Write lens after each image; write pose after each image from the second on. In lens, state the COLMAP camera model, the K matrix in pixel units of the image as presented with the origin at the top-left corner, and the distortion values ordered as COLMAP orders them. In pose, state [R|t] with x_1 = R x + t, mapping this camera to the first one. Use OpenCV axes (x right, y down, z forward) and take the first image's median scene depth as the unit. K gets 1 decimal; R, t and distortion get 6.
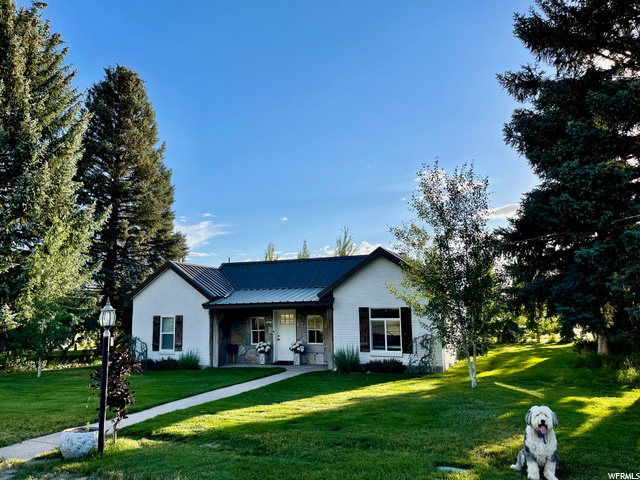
lens RADIAL K [[485.0, 0, 319.6], [0, 485.0, 240.4], [0, 0, 1]] dist [0.037411, 0.001504]
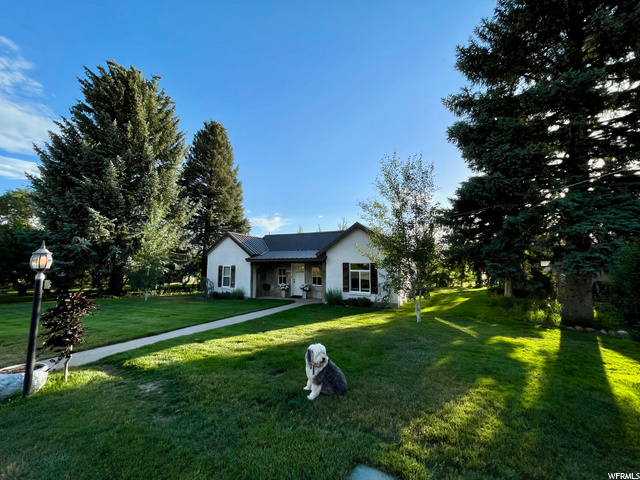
lens RADIAL K [[258.3, 0, 317.7], [0, 258.3, 241.1], [0, 0, 1]] dist [-0.001355, 0.000327]
pose [[0.996730, 0.012014, -0.079908, 0.063370], [-0.008204, 0.998821, 0.047842, 0.032020], [0.080389, -0.047030, 0.995653, 0.189425]]
